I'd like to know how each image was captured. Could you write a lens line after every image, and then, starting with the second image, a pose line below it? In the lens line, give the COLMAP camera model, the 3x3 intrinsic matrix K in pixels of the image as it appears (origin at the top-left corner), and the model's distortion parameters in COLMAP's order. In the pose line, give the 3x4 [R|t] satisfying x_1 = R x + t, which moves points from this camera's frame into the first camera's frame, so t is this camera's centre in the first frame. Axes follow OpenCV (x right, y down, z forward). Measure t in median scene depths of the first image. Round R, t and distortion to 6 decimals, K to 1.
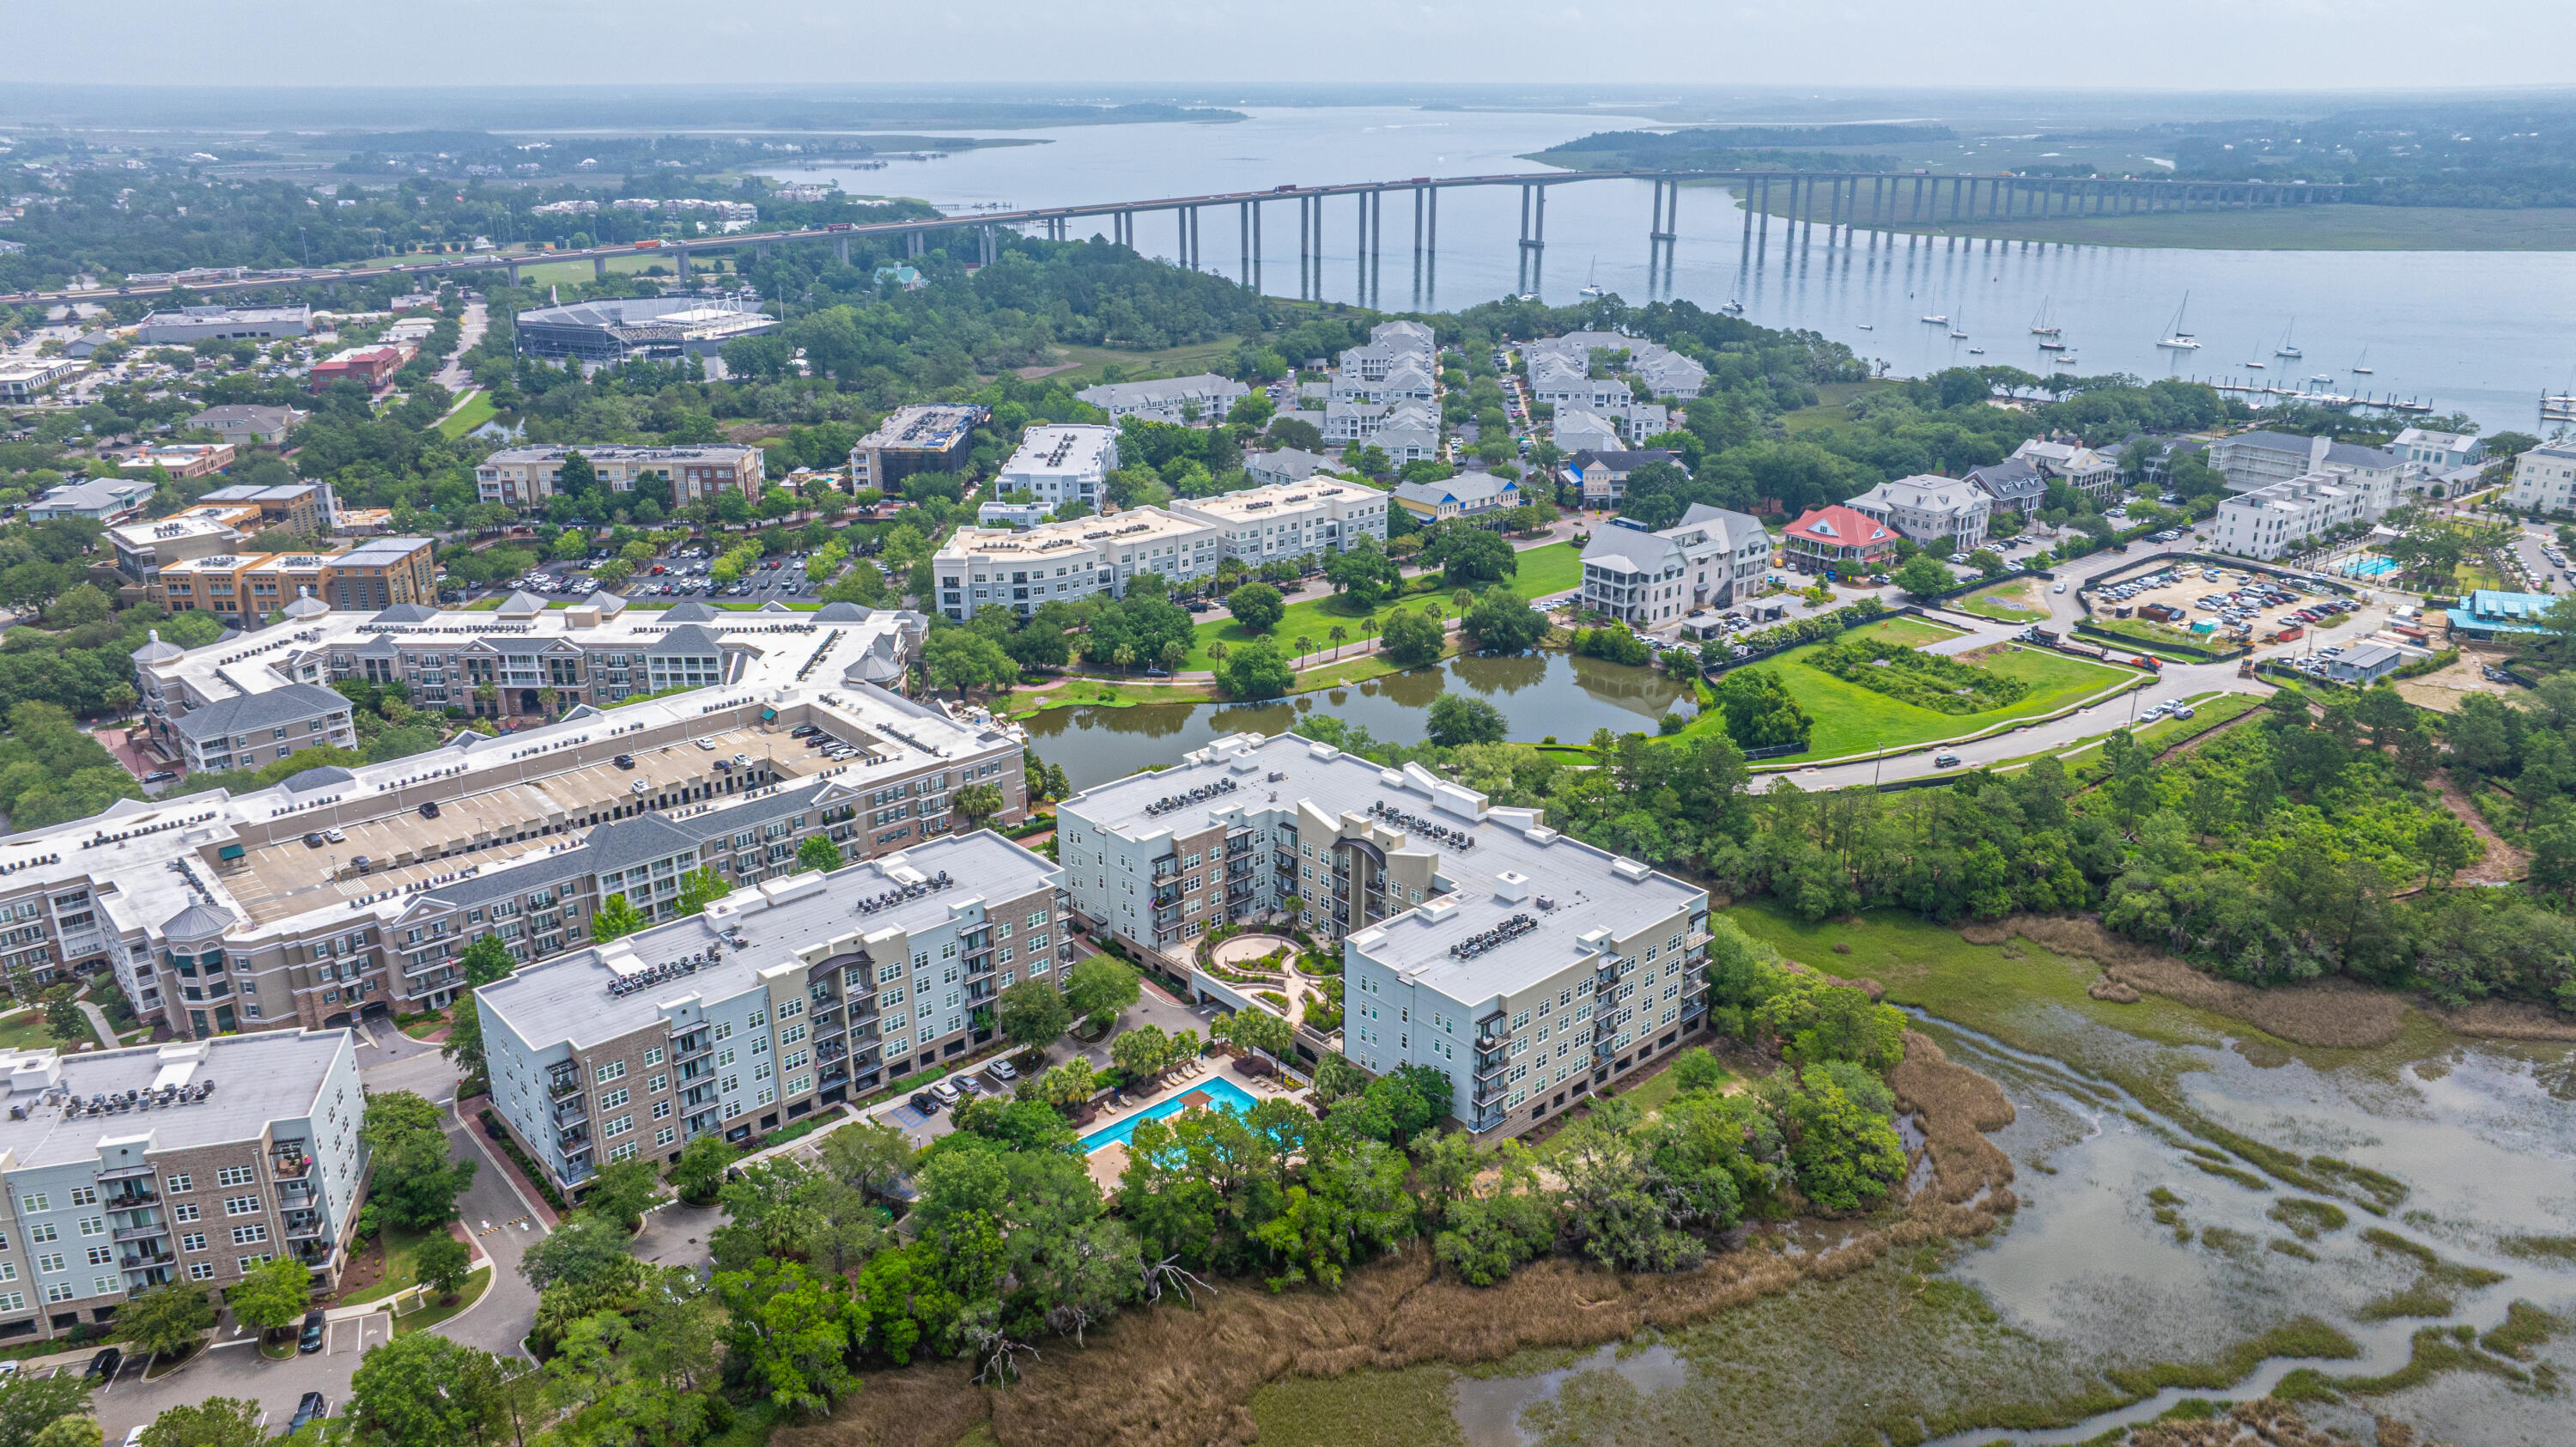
lens RADIAL K [[1811.2, 0, 1301.6], [0, 1811.2, 707.8], [0, 0, 1]] dist [-0.026645, 0.014087]
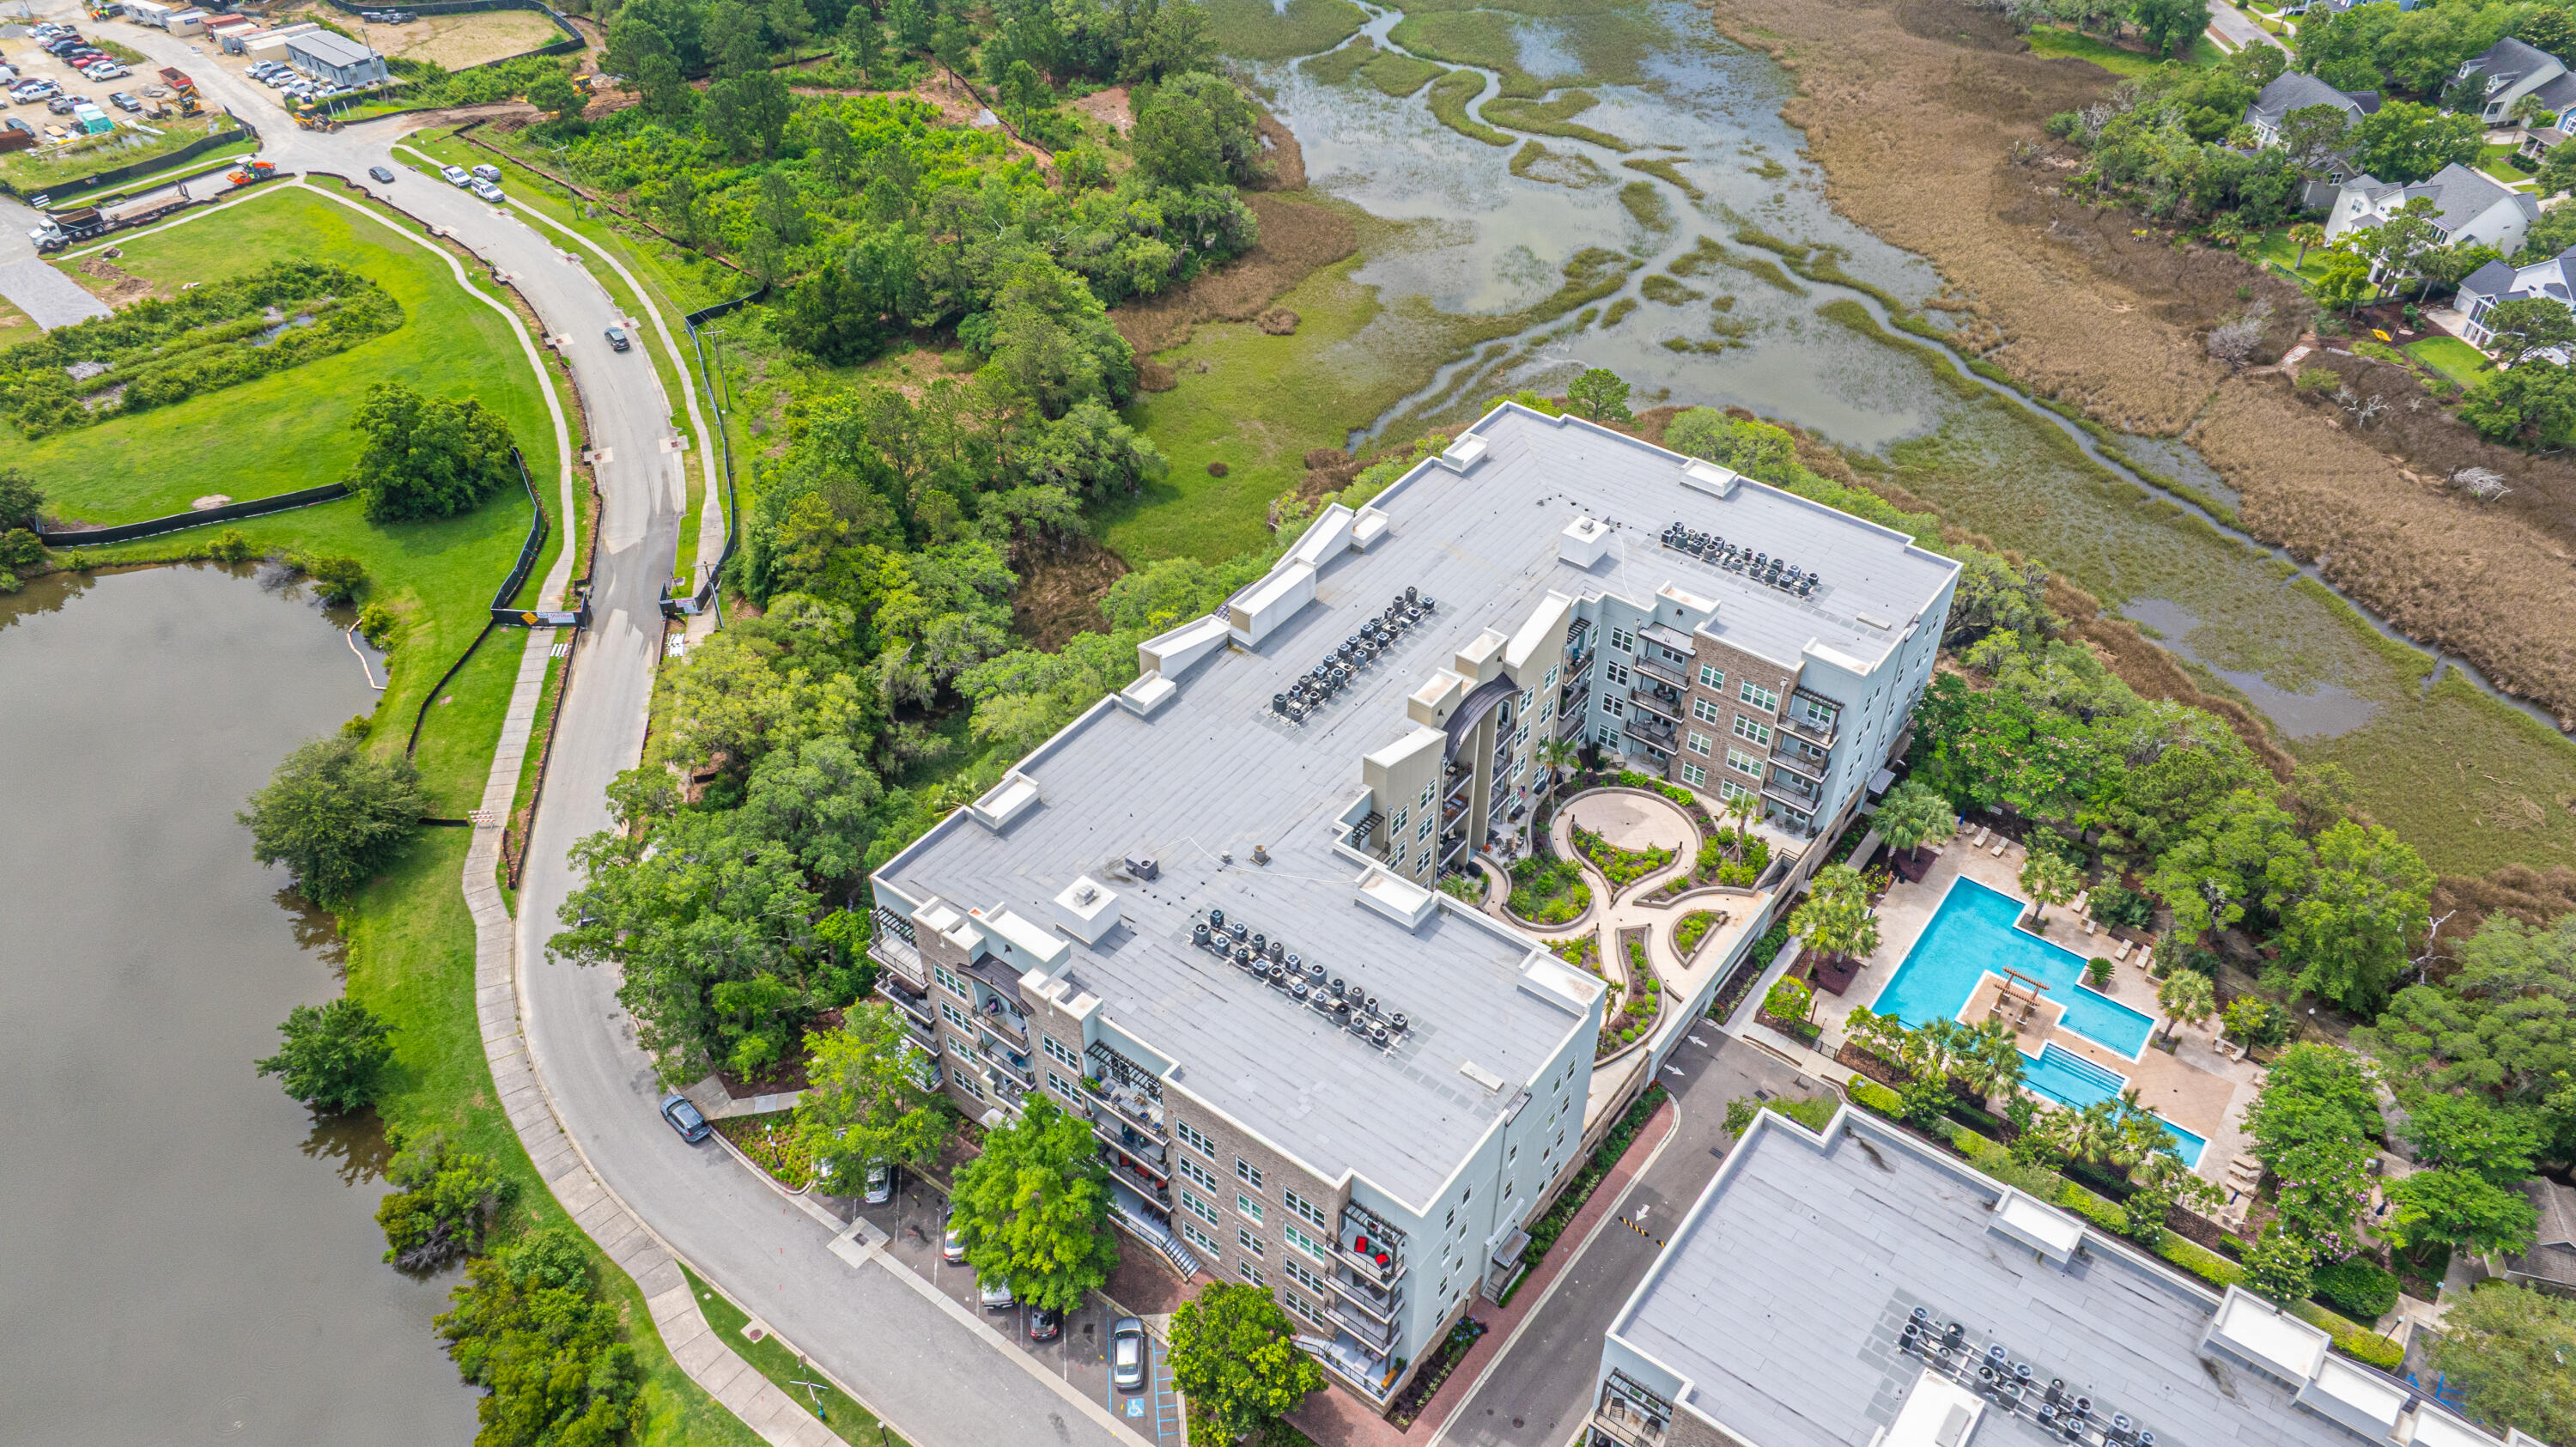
lens RADIAL K [[1811.2, 0, 1301.6], [0, 1811.2, 707.8], [0, 0, 1]] dist [-0.026645, 0.014087]
pose [[-0.185538, -0.618378, 0.763665, -0.276695], [0.322488, 0.695795, 0.641771, -0.215293], [-0.928212, 0.365346, 0.070323, 0.735248]]
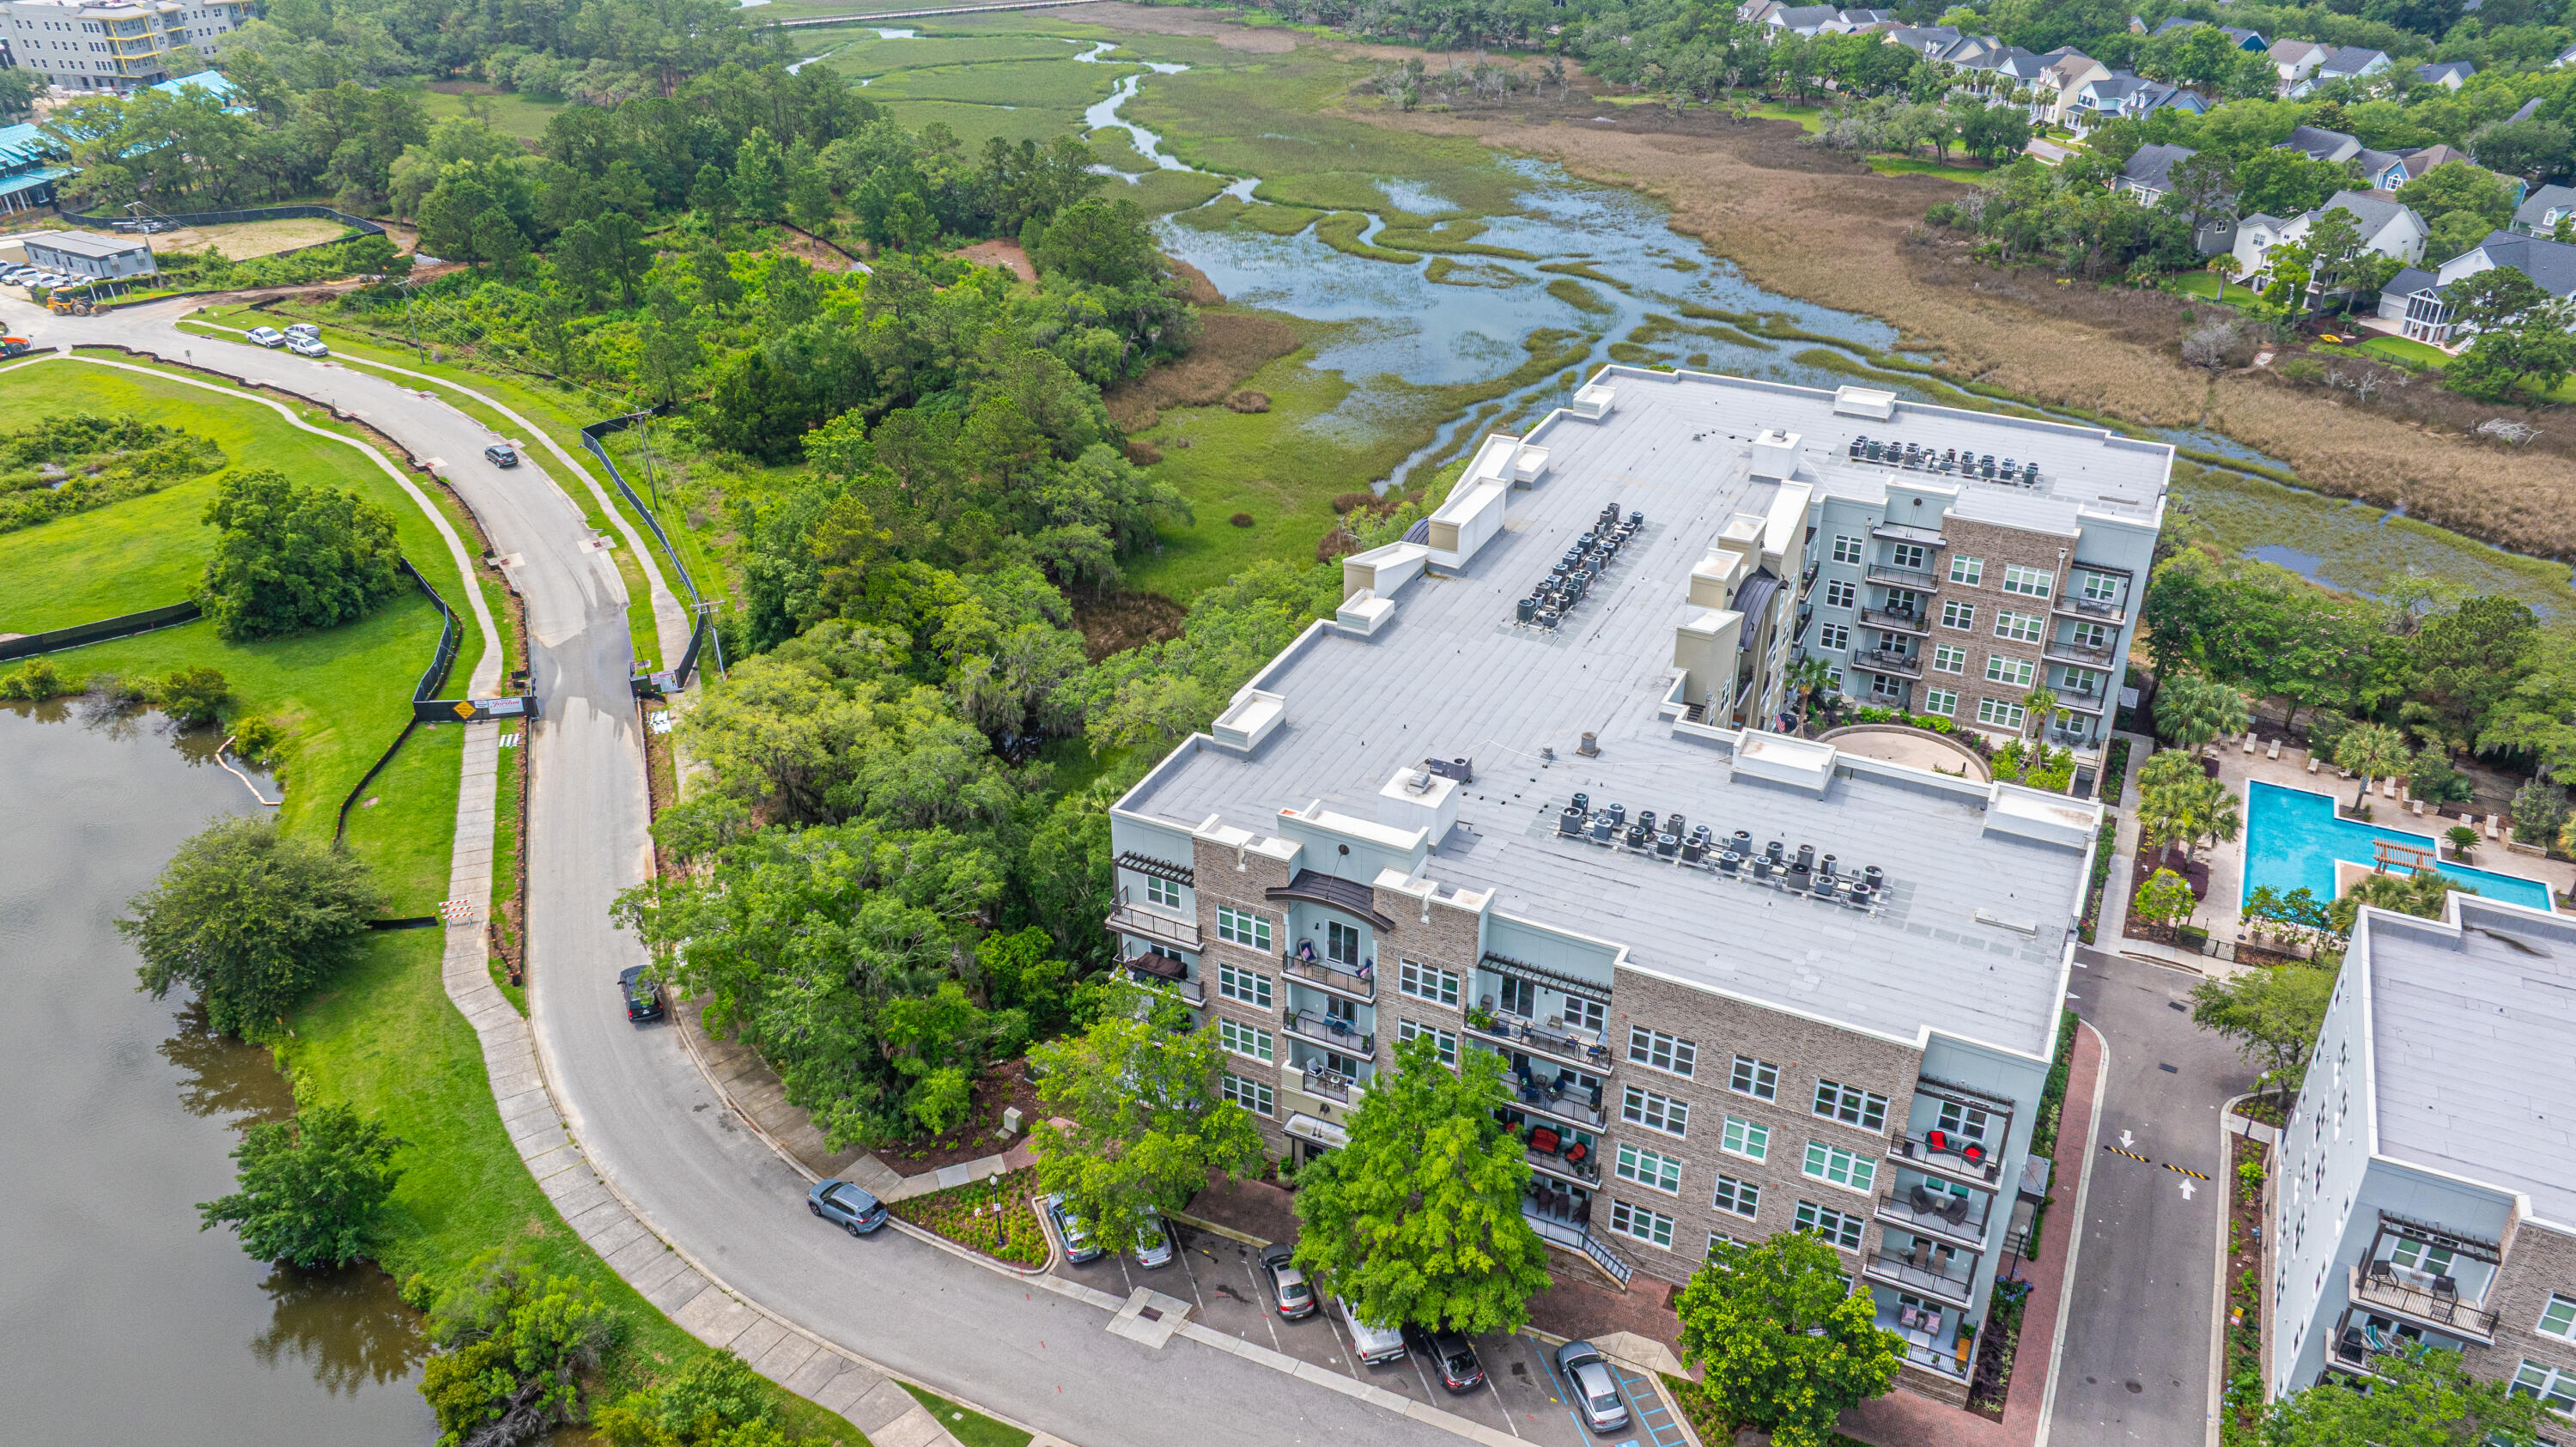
lens RADIAL K [[1808.7, 0, 1301.9], [0, 1808.7, 718.0], [0, 0, 1]] dist [-0.042810, 0.050088]
pose [[-0.362799, -0.444892, 0.818809, -0.230450], [0.311919, 0.770013, 0.556585, -0.139441], [-0.878114, 0.457330, -0.140590, 0.859032]]
